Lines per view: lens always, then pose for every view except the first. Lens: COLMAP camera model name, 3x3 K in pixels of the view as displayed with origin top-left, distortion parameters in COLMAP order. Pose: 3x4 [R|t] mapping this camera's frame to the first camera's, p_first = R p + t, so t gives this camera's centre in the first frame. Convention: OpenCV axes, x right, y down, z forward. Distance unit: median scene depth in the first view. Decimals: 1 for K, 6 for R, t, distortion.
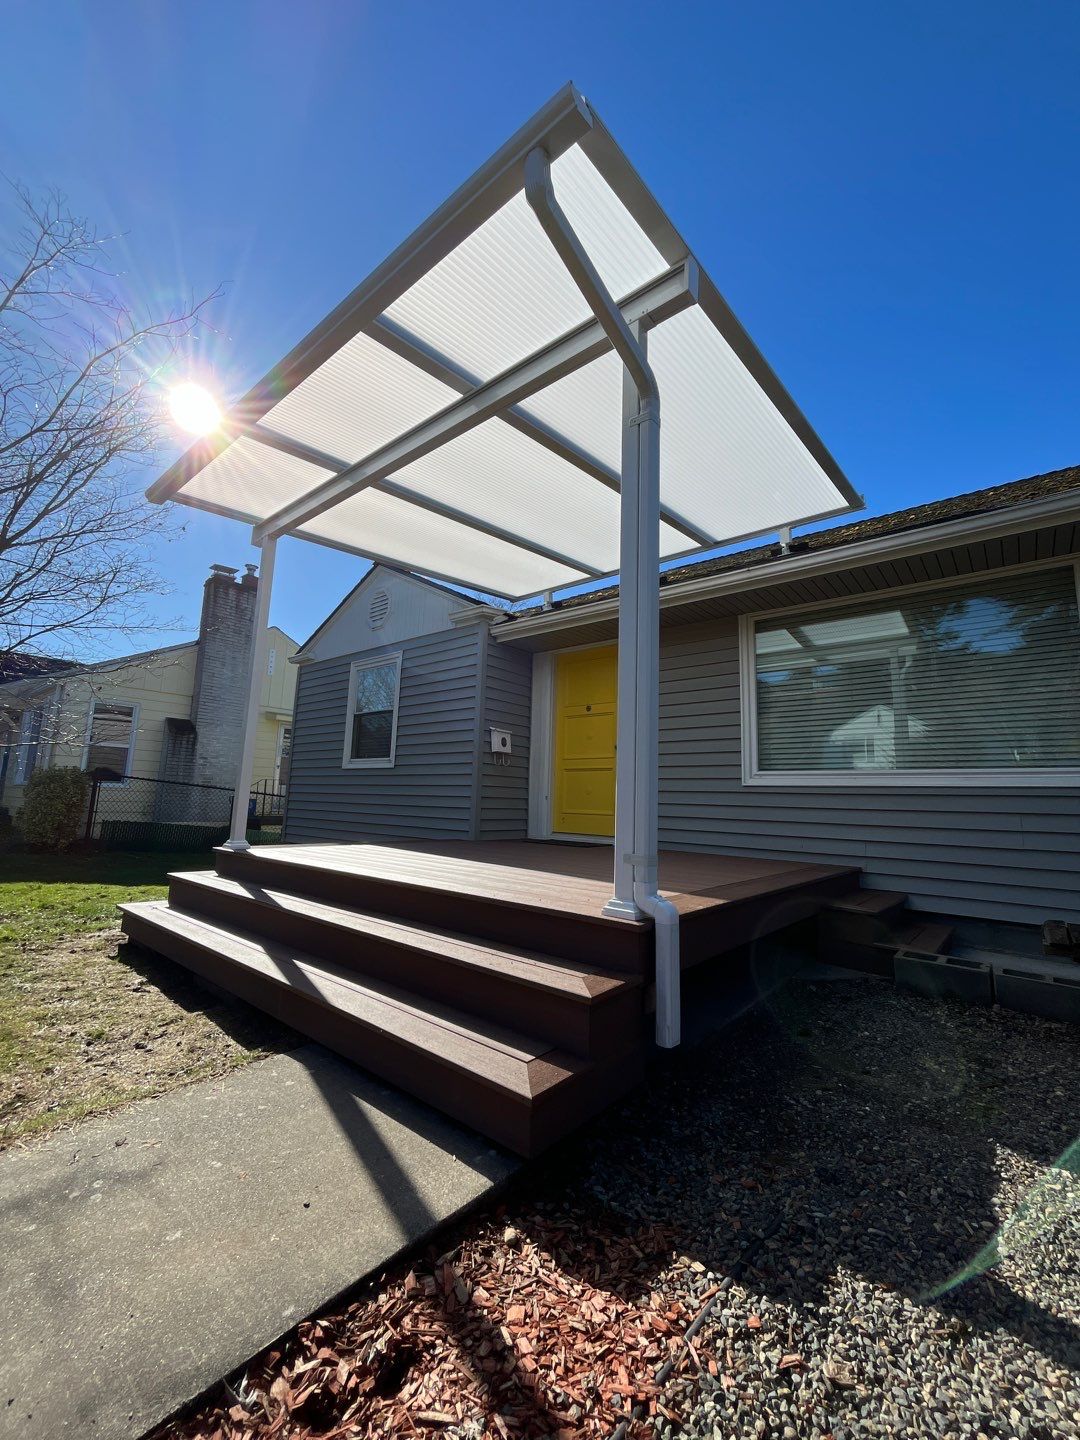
lens RADIAL K [[580.2, 0, 540.0], [0, 580.2, 720.0], [0, 0, 1]] dist [-0.002172, -0.000083]
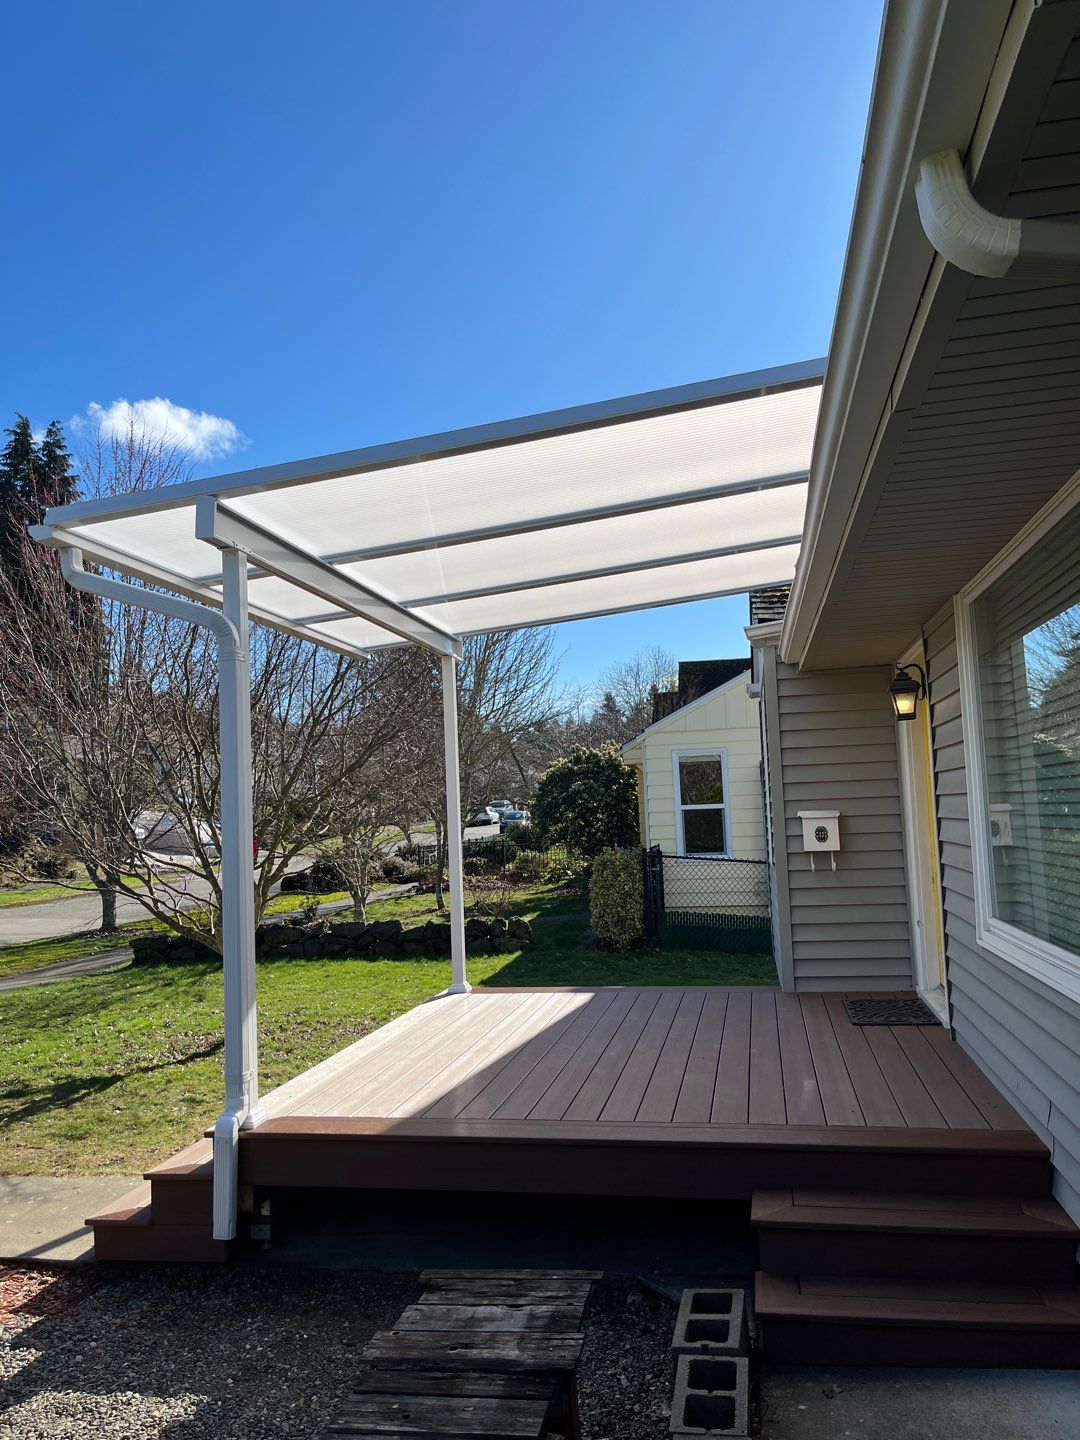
lens RADIAL K [[1103.5, 0, 540.0], [0, 1103.5, 720.0], [0, 0, 1]] dist [-0.002897, -0.000472]
pose [[0.481206, -0.125666, -0.867553, 0.840596], [0.179324, 0.982854, -0.042902, -0.085907], [0.858070, -0.134929, 0.495491, 0.185766]]
